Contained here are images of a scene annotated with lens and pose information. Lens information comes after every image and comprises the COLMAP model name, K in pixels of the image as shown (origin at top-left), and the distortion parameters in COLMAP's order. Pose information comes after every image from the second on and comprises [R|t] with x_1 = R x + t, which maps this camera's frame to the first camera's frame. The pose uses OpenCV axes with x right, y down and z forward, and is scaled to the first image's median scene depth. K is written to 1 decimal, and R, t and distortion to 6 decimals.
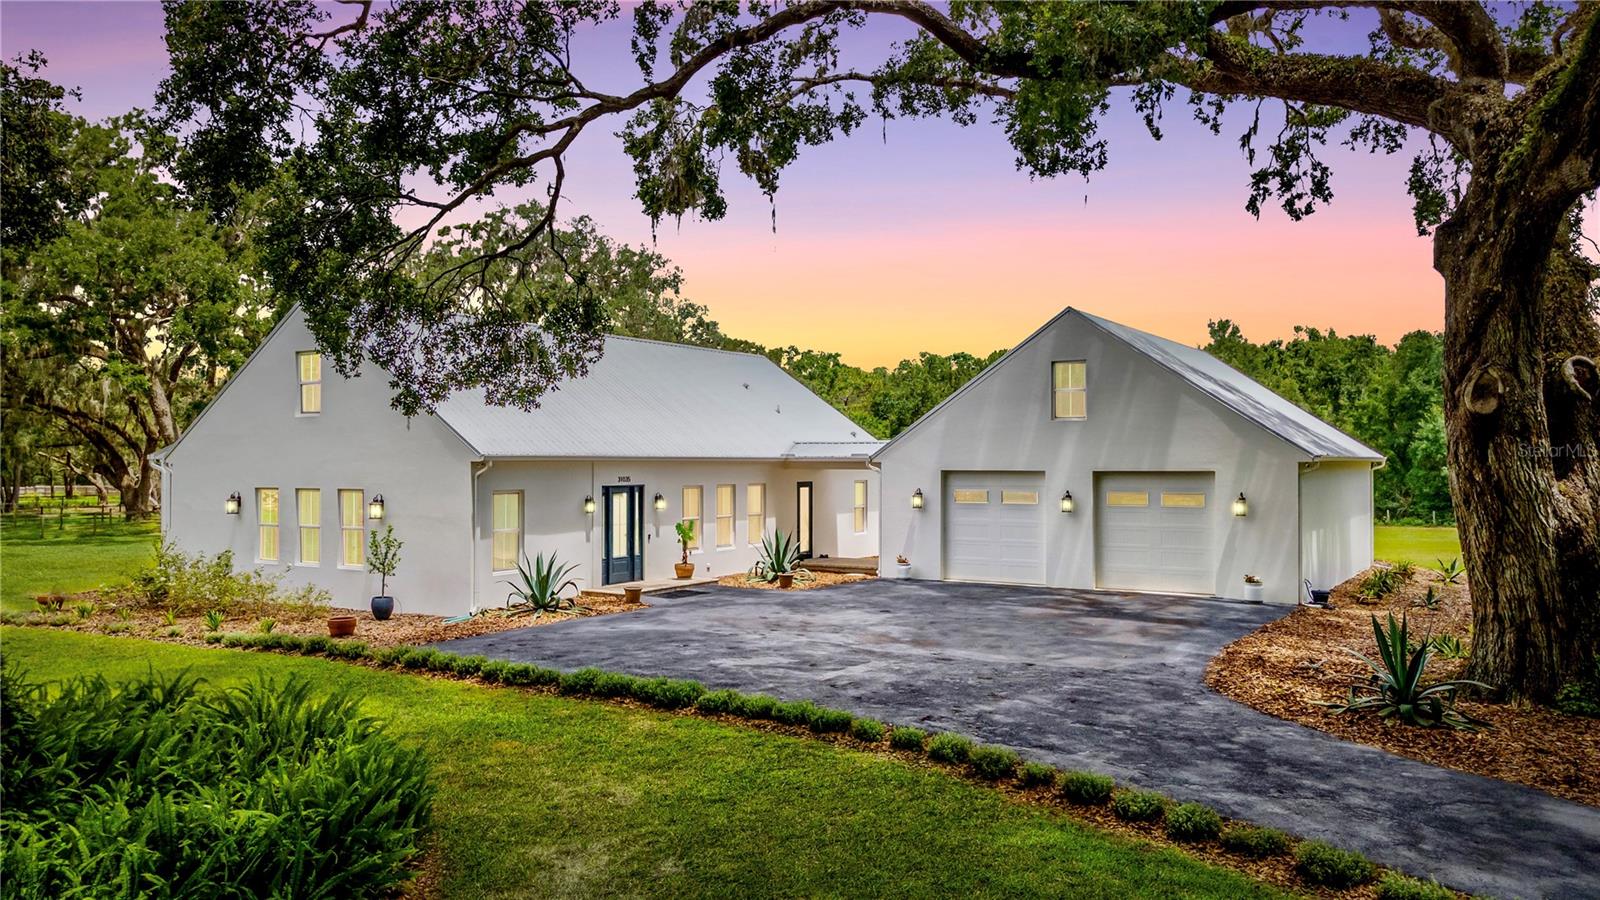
lens RADIAL K [[1158.6, 0, 800.0], [0, 1158.6, 450.0], [0, 0, 1]] dist [0.019937, 0.062902]
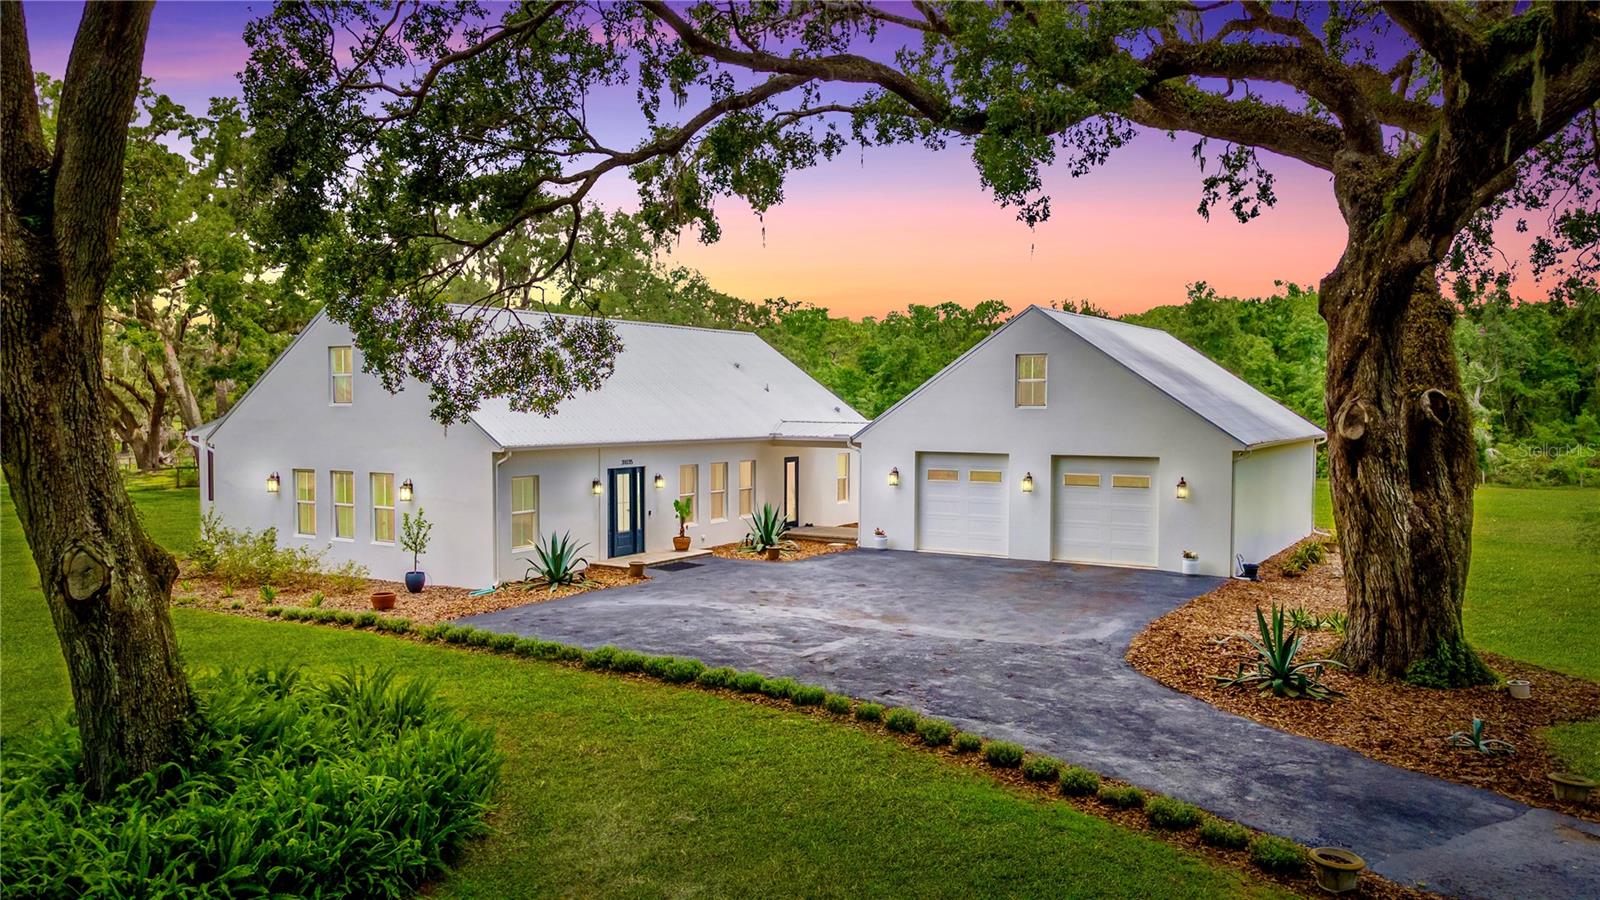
lens RADIAL K [[1158.6, 0, 800.0], [0, 1158.6, 450.0], [0, 0, 1]] dist [0.019937, 0.062902]
pose [[0.999956, 0.002916, 0.008966, 0.004242], [-0.003371, 0.998680, 0.051253, -0.063155], [-0.008804, -0.051281, 0.998645, -0.151117]]
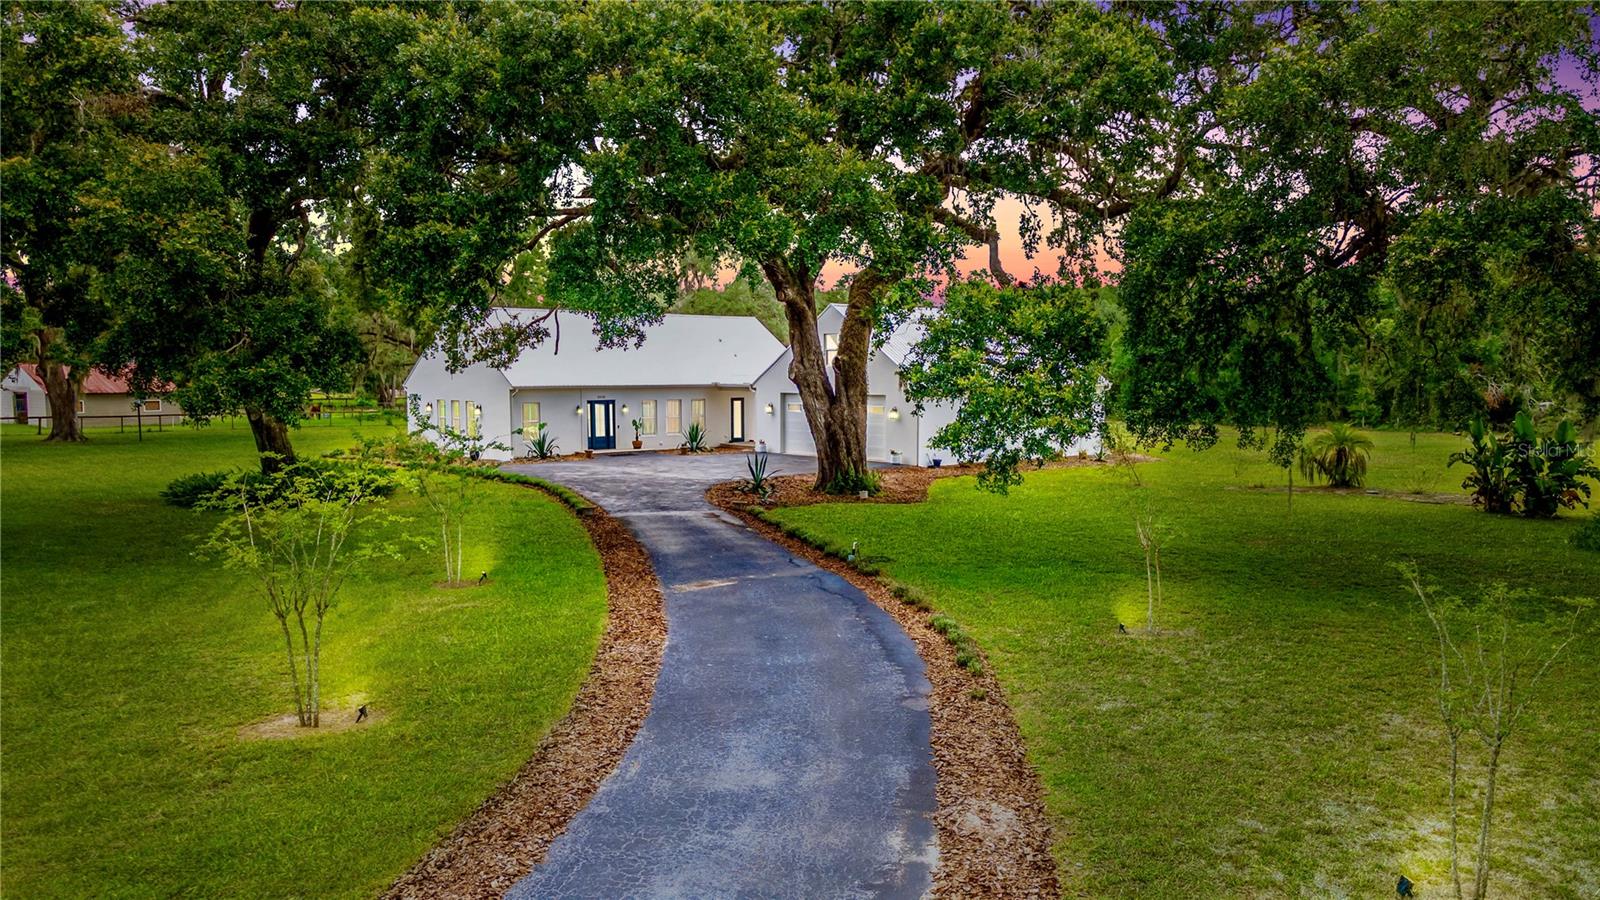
lens RADIAL K [[1158.6, 0, 800.0], [0, 1158.6, 450.0], [0, 0, 1]] dist [0.019937, 0.062902]
pose [[0.963605, 0.019209, -0.266639, 1.037177], [0.002948, 0.996591, 0.082452, -0.068955], [0.267314, -0.080237, 0.960263, -1.196818]]
